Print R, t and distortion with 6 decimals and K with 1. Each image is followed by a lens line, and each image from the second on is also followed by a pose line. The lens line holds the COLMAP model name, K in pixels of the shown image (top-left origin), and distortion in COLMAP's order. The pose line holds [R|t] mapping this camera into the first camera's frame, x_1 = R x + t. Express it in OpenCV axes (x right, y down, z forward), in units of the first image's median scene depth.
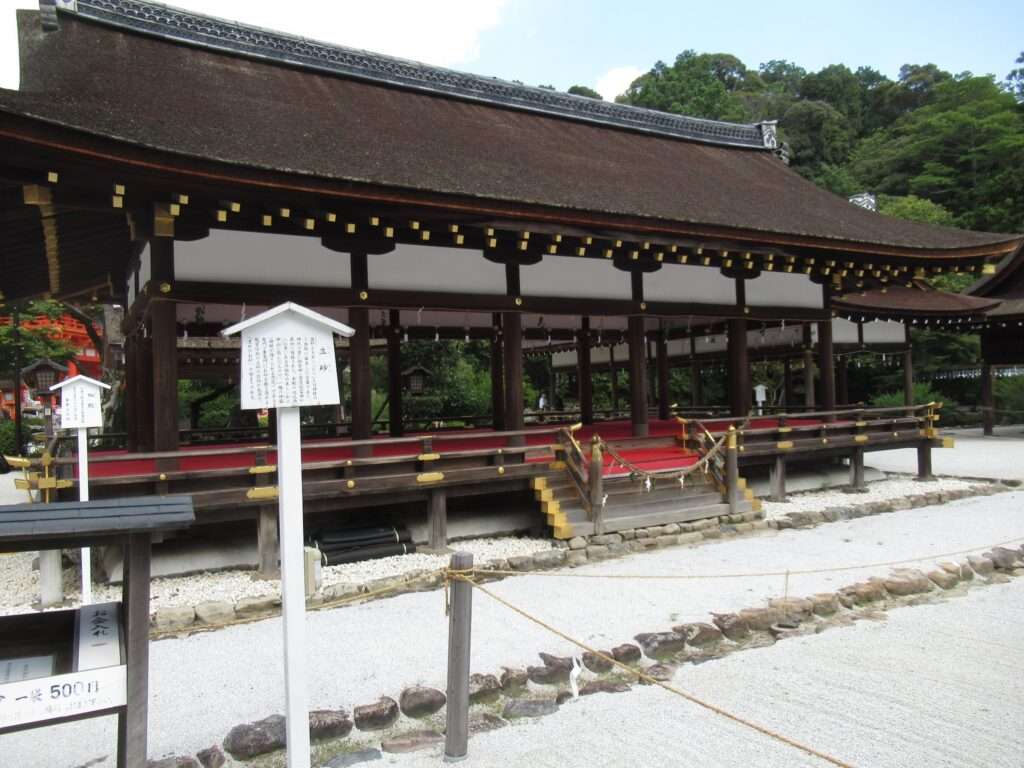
lens RADIAL K [[751.3, 0, 517.1], [0, 751.3, 384.8], [0, 0, 1]] dist [-0.005892, -0.000748]
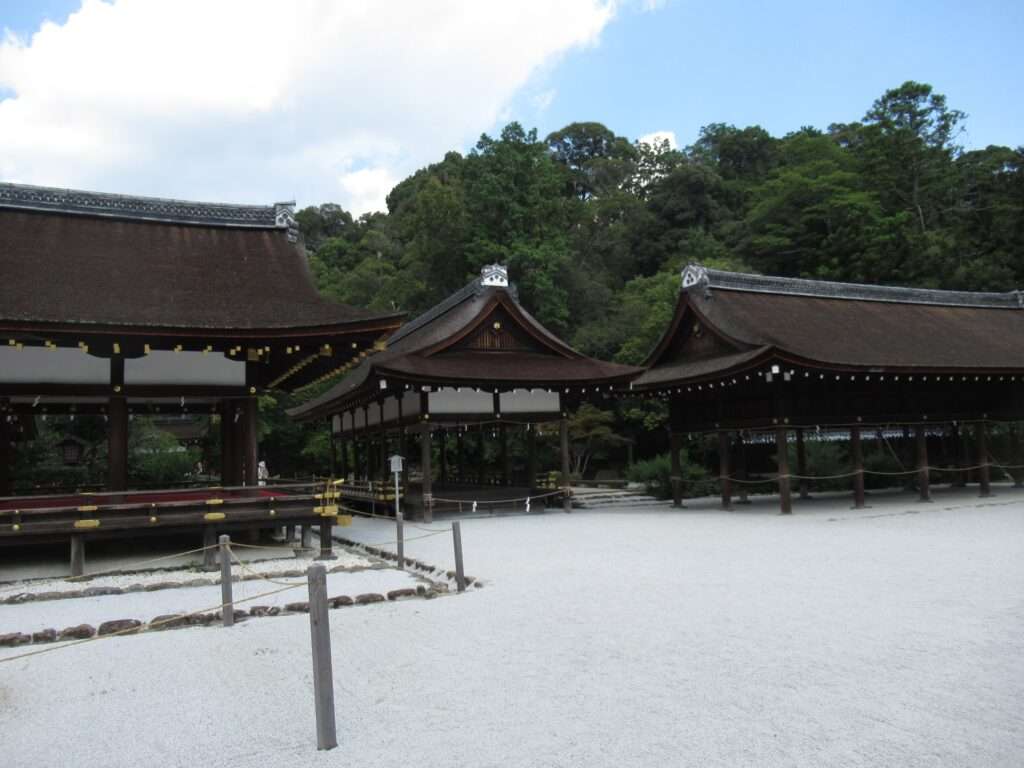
lens RADIAL K [[751.3, 0, 521.1], [0, 751.3, 387.0], [0, 0, 1]] dist [-0.005892, -0.000748]
pose [[0.997439, -0.006479, -0.071228, 1.068379], [0.001171, 0.997234, -0.074311, -0.031108], [0.071513, 0.074037, 0.994688, 0.028896]]
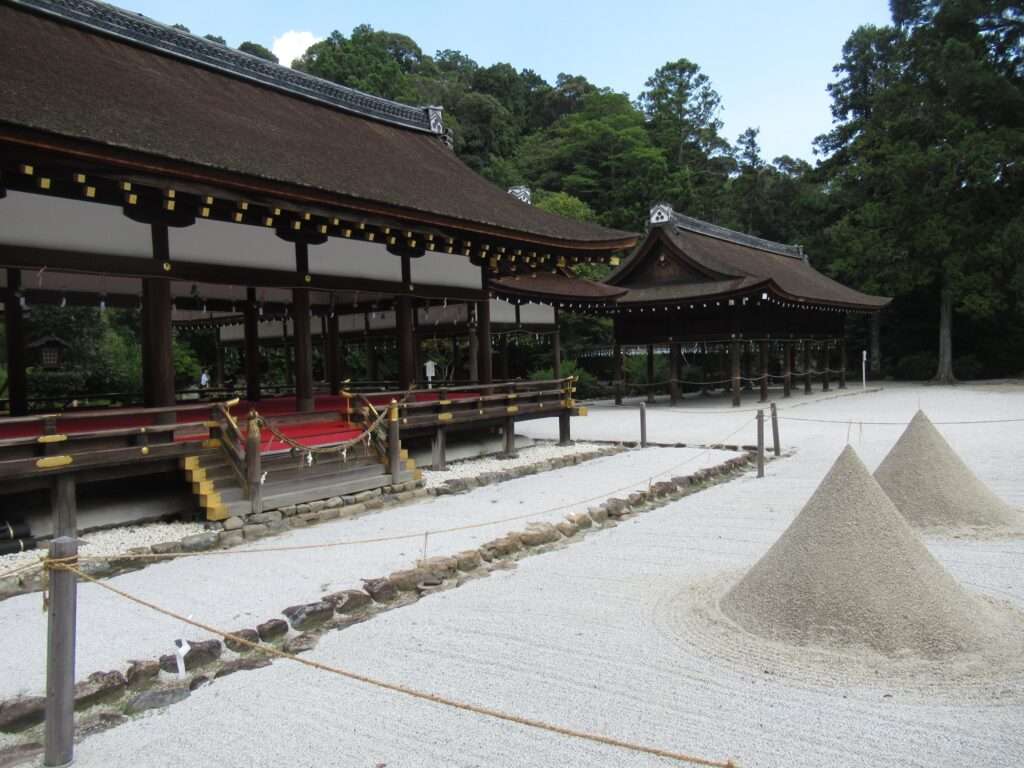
lens RADIAL K [[751.3, 0, 506.3], [0, 751.3, 385.5], [0, 0, 1]] dist [-0.005892, -0.000748]
pose [[0.919257, -0.007296, 0.393591, 0.019142], [-0.005168, 0.999518, 0.030598, 0.003365], [-0.393625, -0.030162, 0.918776, -0.006453]]
